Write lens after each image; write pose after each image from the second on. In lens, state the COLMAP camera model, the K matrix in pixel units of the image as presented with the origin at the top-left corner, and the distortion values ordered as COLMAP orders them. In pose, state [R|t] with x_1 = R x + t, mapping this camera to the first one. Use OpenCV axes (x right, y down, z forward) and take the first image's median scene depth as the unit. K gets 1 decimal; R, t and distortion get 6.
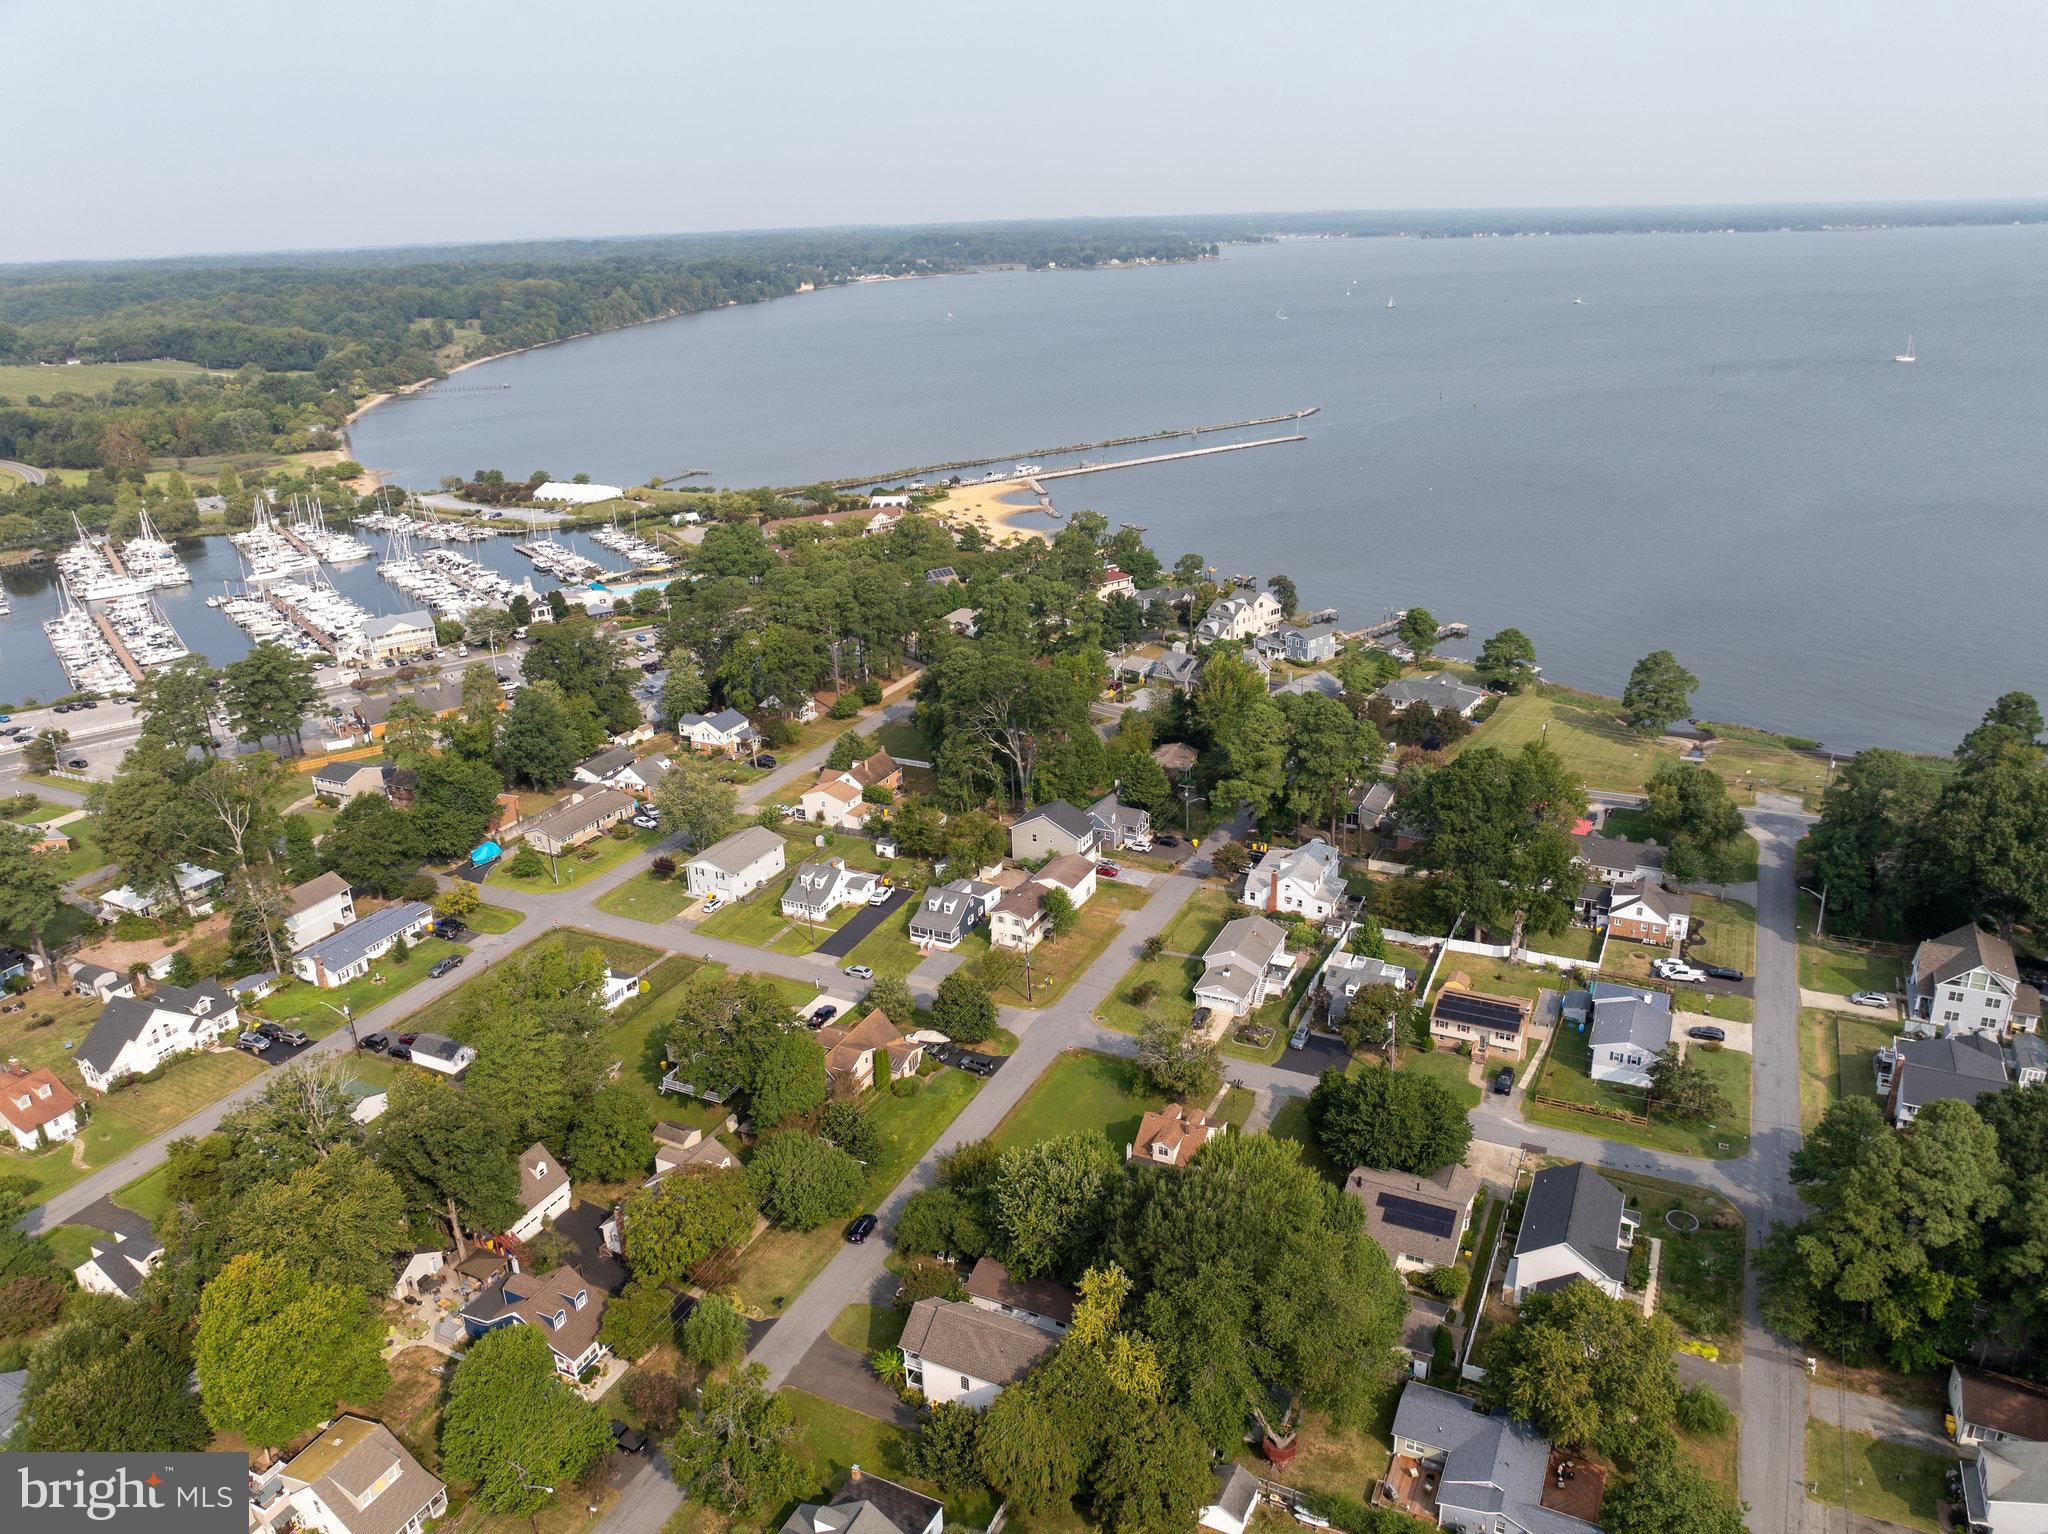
lens RADIAL K [[1435.8, 0, 1033.4], [0, 1435.8, 765.5], [0, 0, 1]] dist [-0.038613, 0.008938]
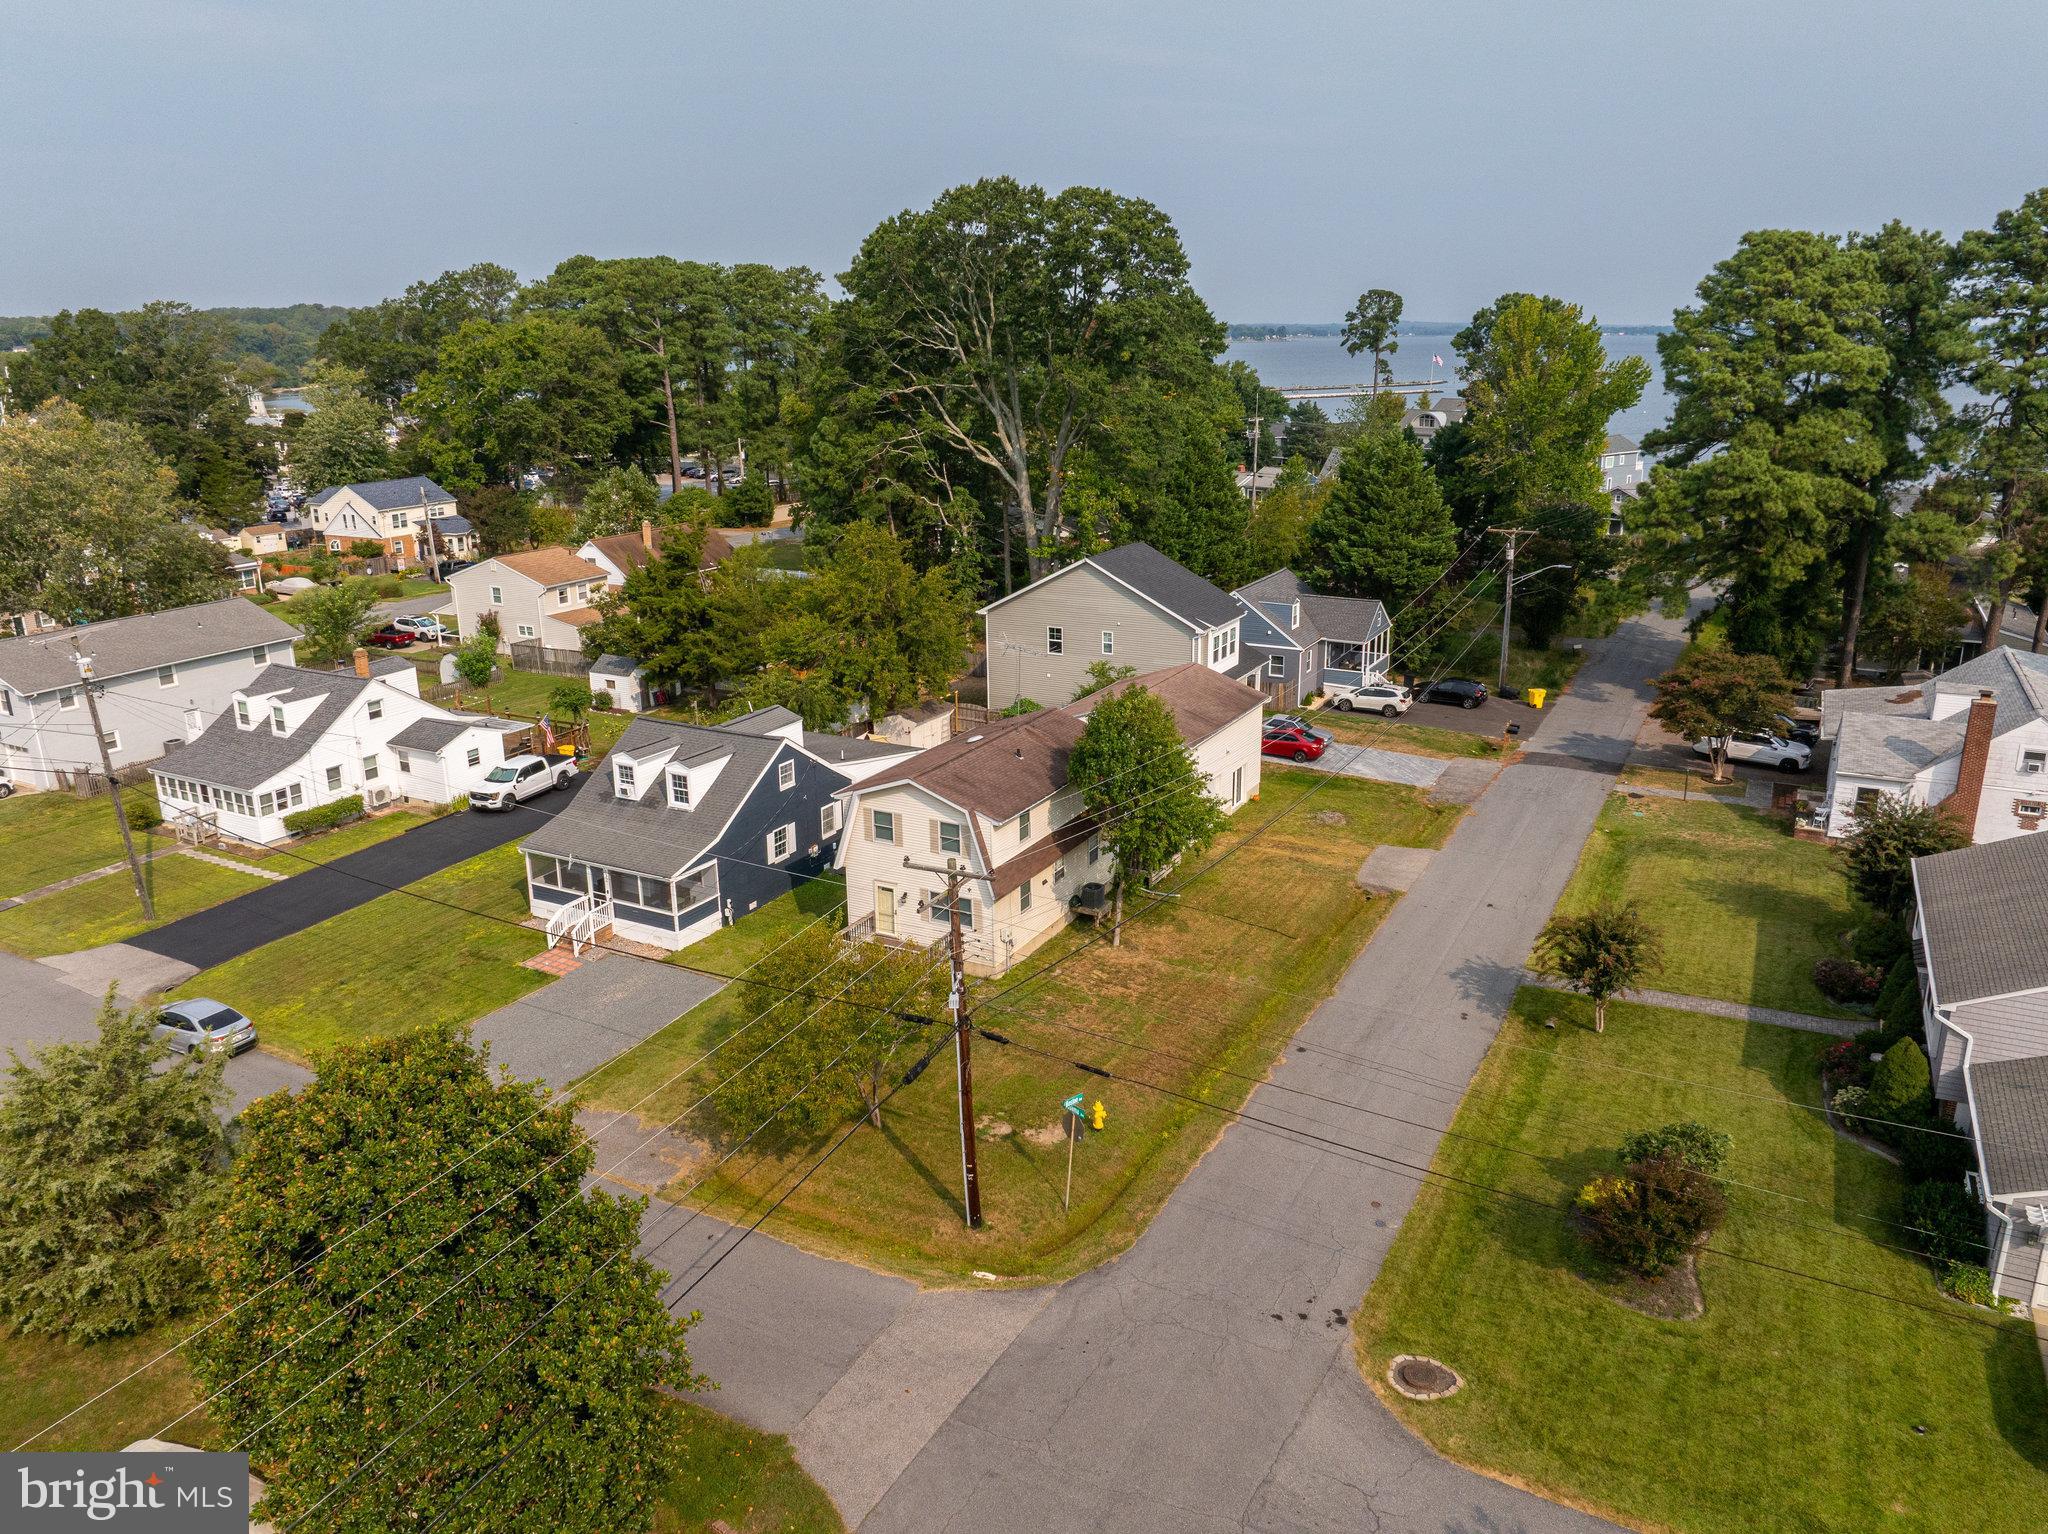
lens RADIAL K [[1440.9, 0, 1030.9], [0, 1440.9, 757.6], [0, 0, 1]] dist [-0.042259, -0.000141]
pose [[0.998912, 0.029134, -0.036418, 0.007932], [-0.031918, 0.996415, -0.078353, 0.105430], [0.034004, 0.079430, 0.996260, 0.715672]]
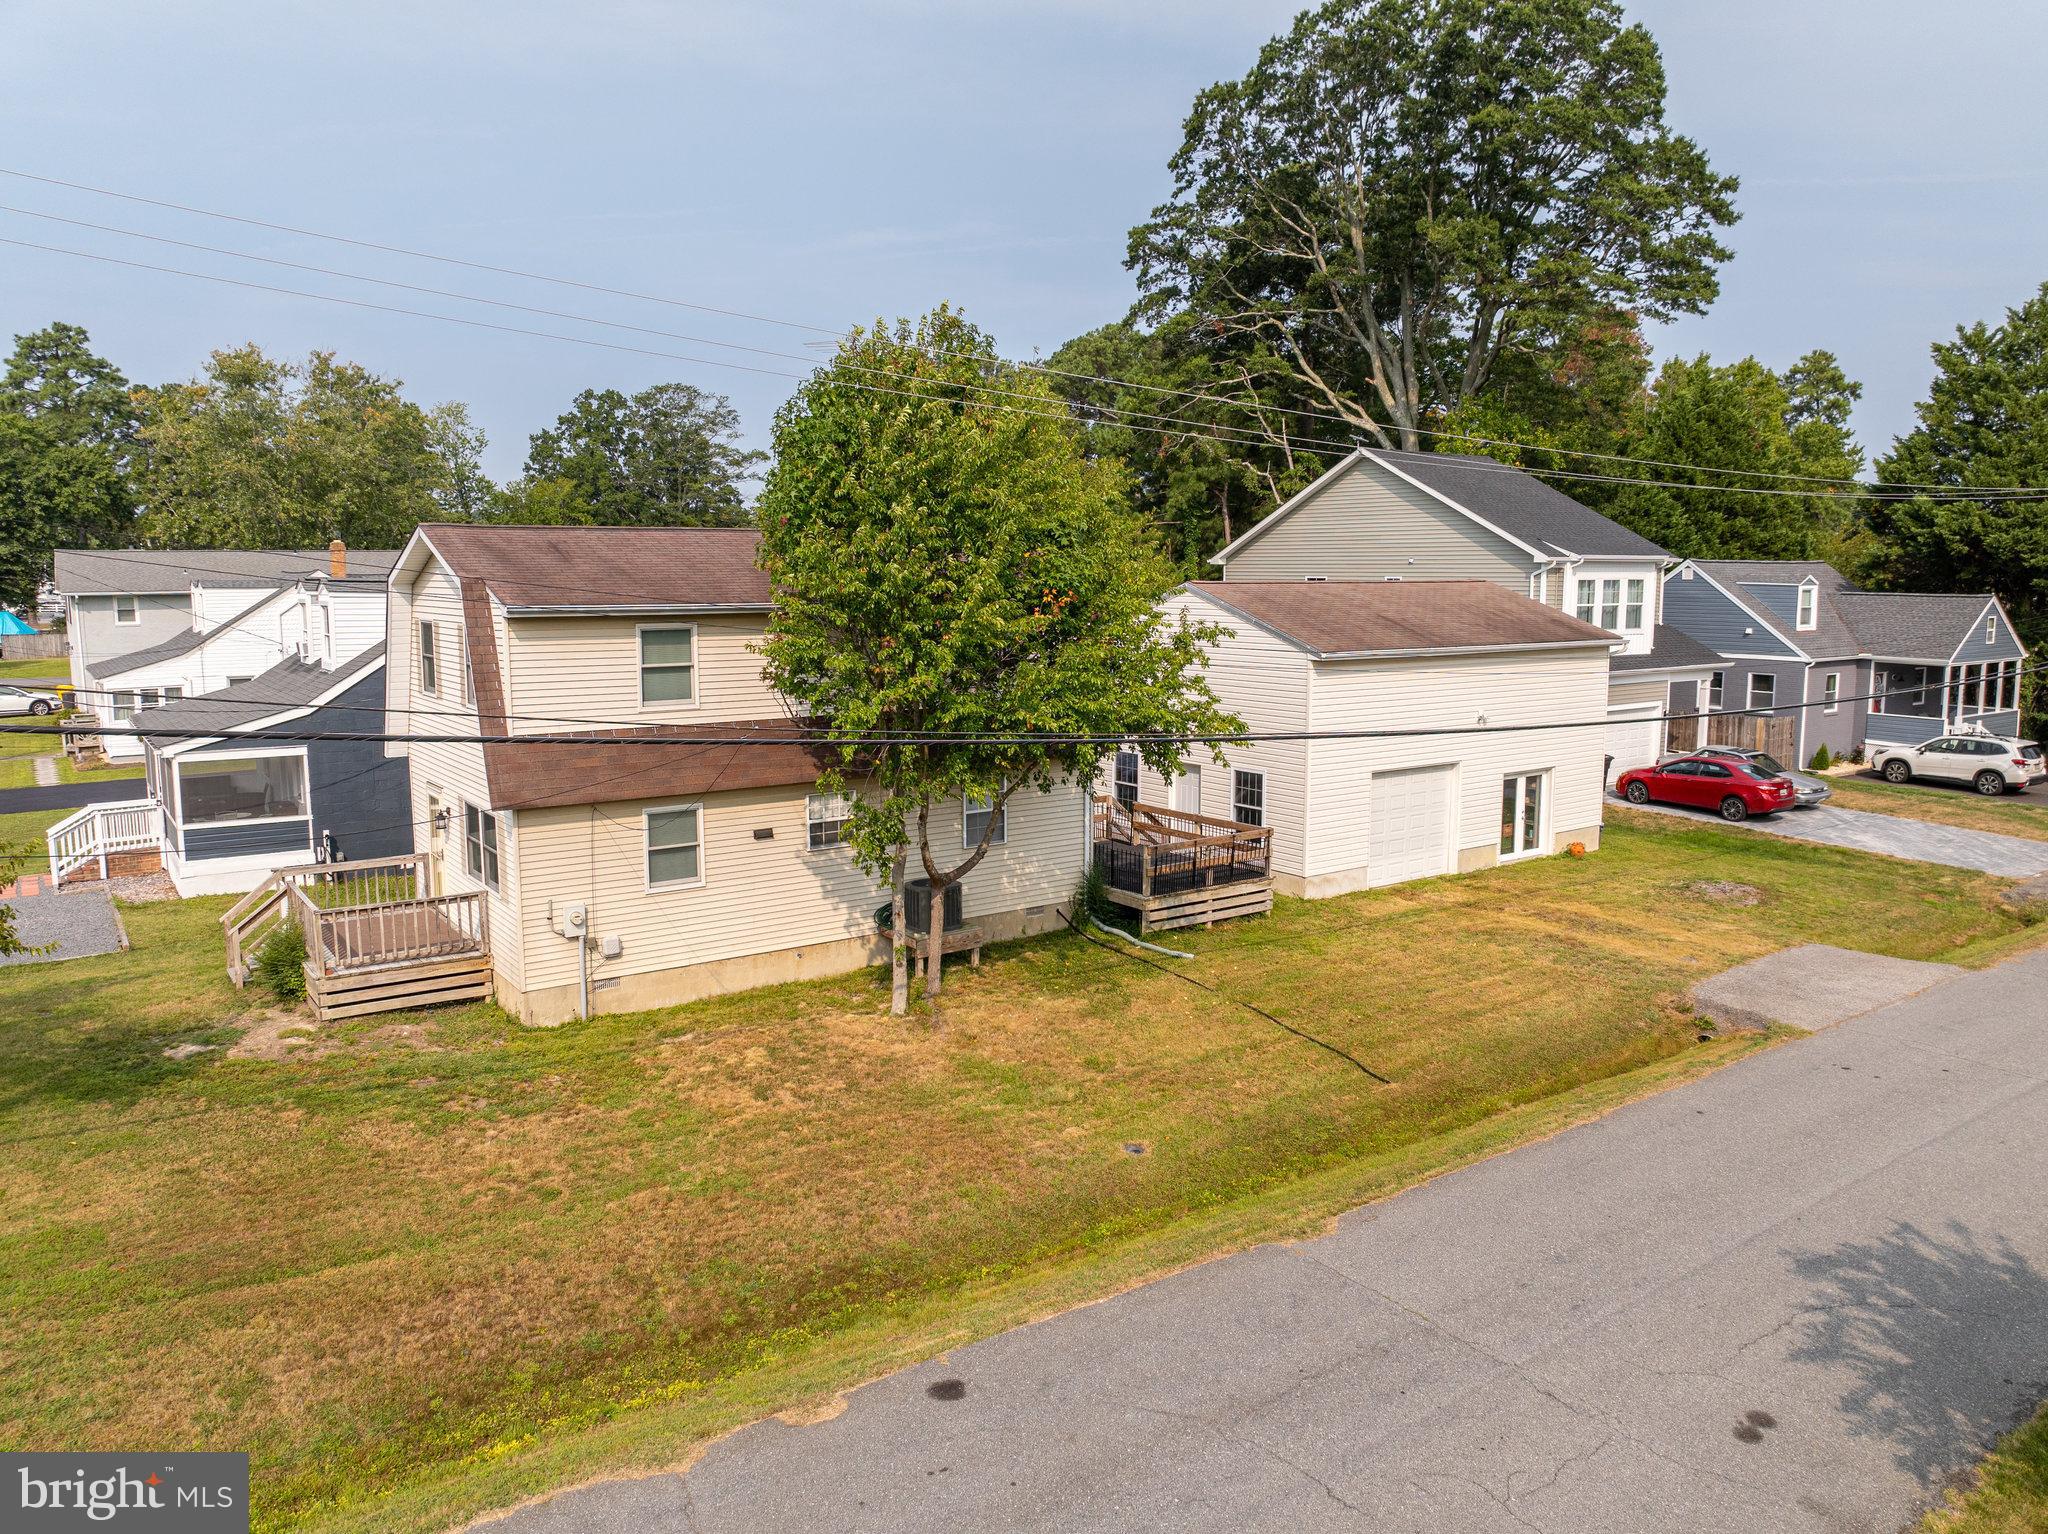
lens RADIAL K [[1440.9, 0, 1030.9], [0, 1440.9, 757.6], [0, 0, 1]] dist [-0.042259, -0.000141]
pose [[0.876817, 0.089648, -0.472393, 0.060465], [-0.194789, 0.964463, -0.178520, 0.115399], [0.439601, 0.248546, 0.863120, 0.862526]]
